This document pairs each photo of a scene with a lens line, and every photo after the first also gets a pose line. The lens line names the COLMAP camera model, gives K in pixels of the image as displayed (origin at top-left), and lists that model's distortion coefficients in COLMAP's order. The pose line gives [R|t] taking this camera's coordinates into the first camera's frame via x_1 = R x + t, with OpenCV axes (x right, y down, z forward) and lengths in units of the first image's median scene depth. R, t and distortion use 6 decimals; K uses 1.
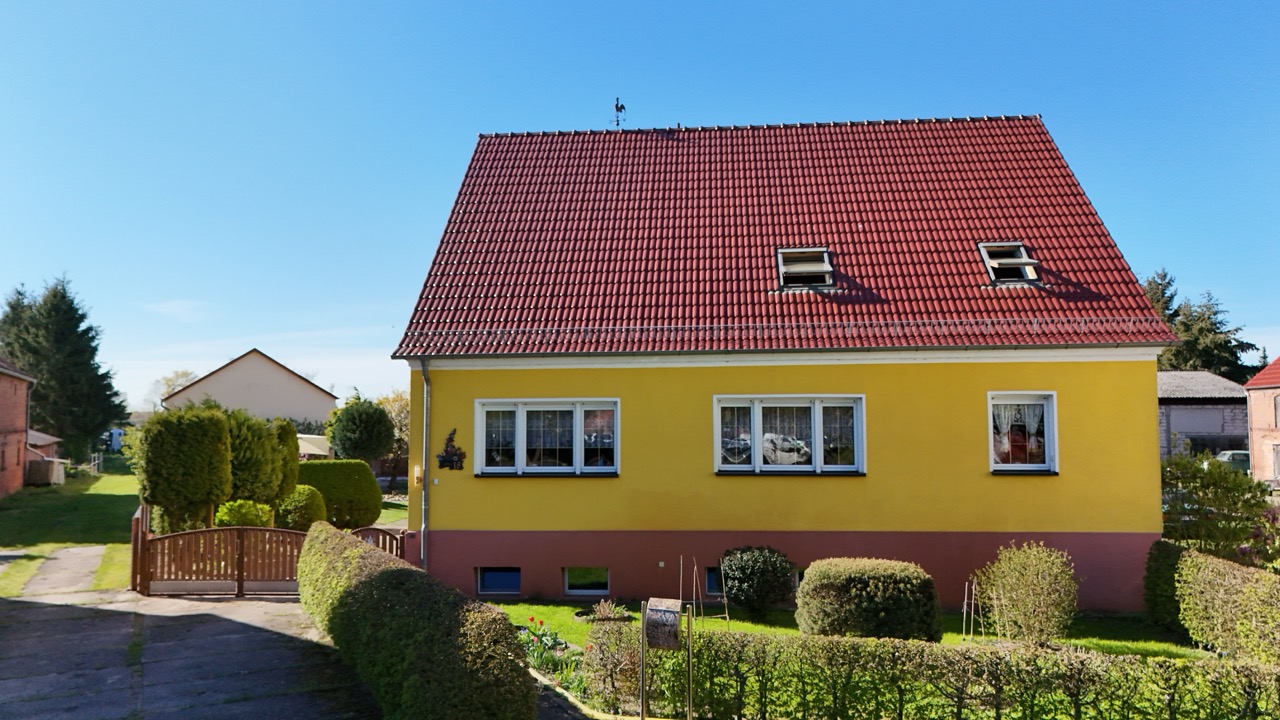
lens RADIAL K [[936.2, 0, 641.4], [0, 936.2, 351.9], [0, 0, 1]] dist [0.063069, -0.058139]
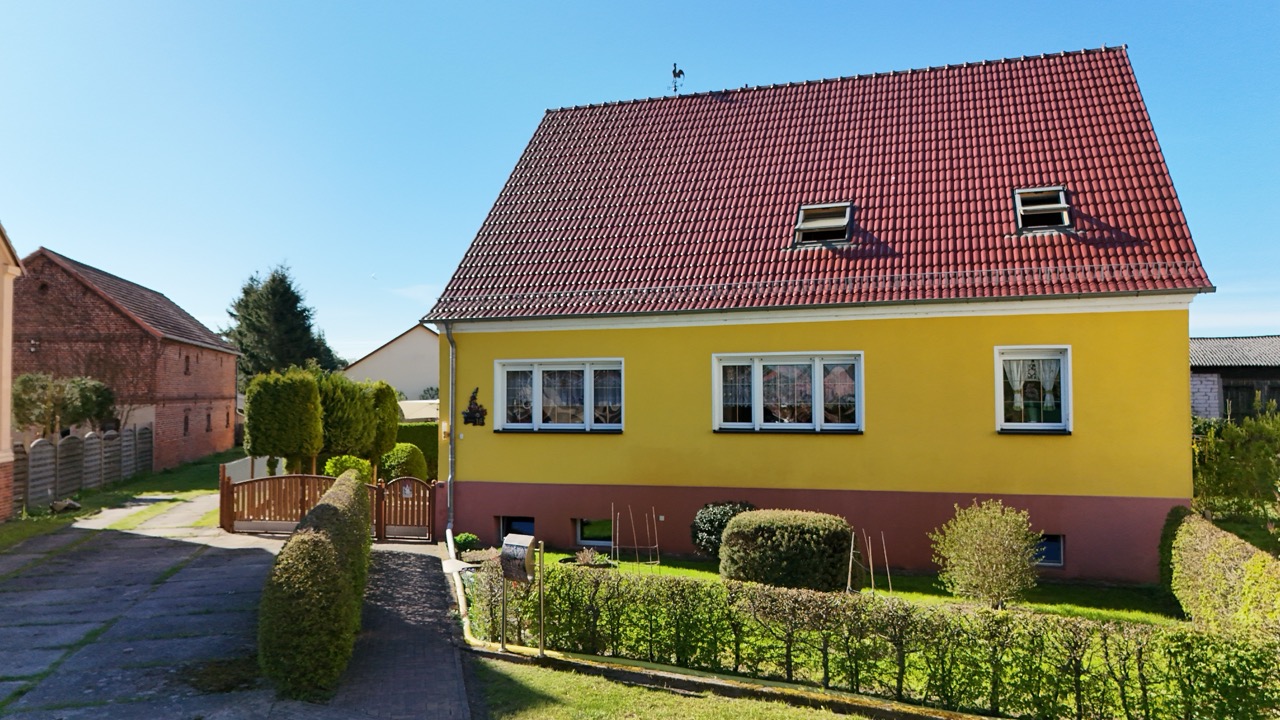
lens RADIAL K [[936.2, 0, 647.7], [0, 936.2, 355.9], [0, 0, 1]] dist [0.063069, -0.058139]
pose [[0.975045, -0.009241, -0.221813, 0.226787], [0.016009, 0.999459, 0.028733, 0.018023], [0.221428, -0.031567, 0.974666, 0.001419]]
